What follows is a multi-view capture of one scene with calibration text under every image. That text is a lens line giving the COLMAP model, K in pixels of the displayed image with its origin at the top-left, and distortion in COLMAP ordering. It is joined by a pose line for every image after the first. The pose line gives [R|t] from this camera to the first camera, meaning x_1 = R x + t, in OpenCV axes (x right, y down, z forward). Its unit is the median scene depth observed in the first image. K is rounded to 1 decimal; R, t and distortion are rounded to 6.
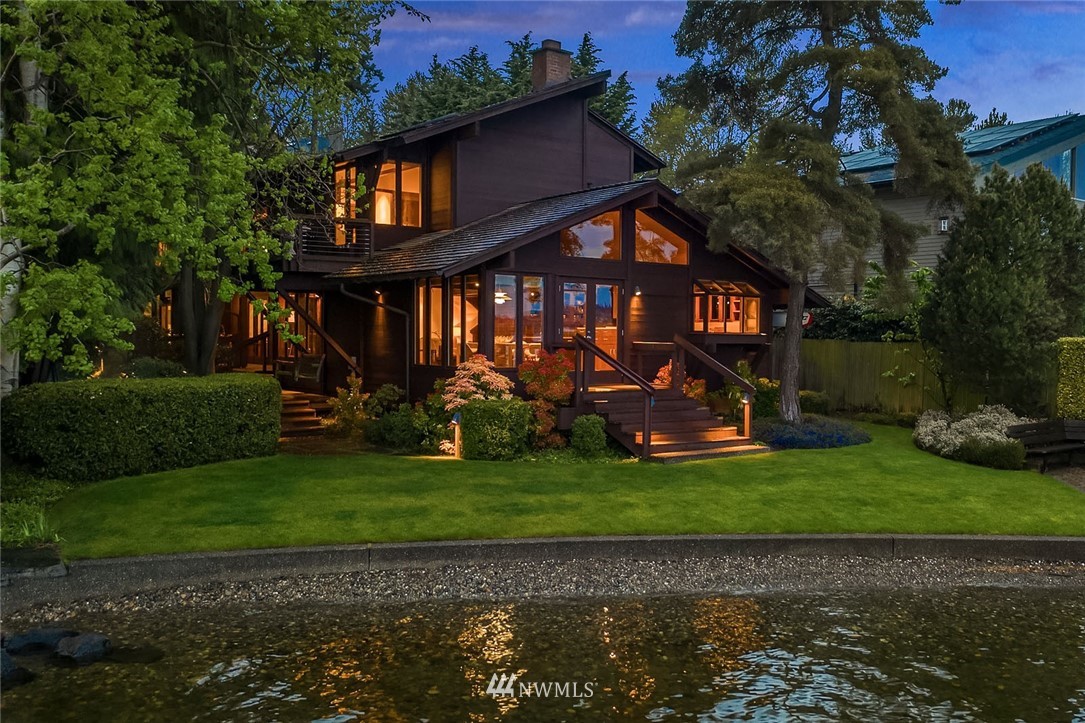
lens RADIAL K [[926.5, 0, 621.3], [0, 926.5, 360.3], [0, 0, 1]] dist [-0.016640, -0.004858]
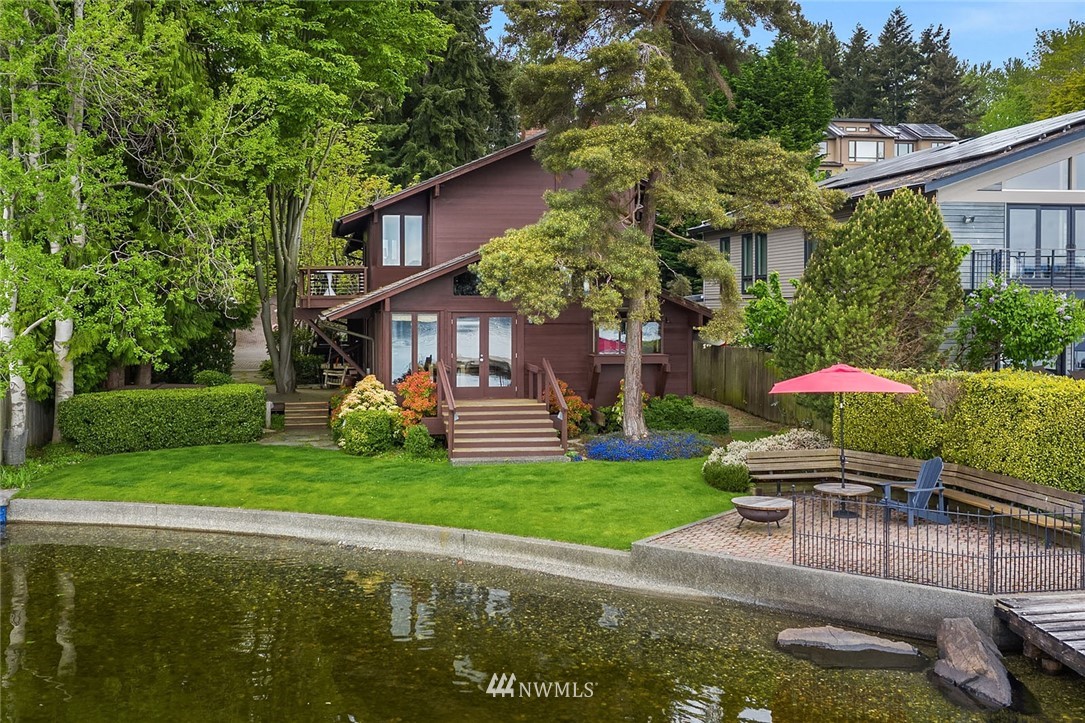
lens RADIAL K [[982.6, 0, 540.4], [0, 982.6, 306.7], [0, 0, 1]] dist [-0.013873, 0.001366]
pose [[0.885409, -0.010823, -0.464686, 0.726117], [-0.002855, 0.999583, -0.028723, -0.065319], [0.464803, 0.026758, 0.885009, -0.145192]]
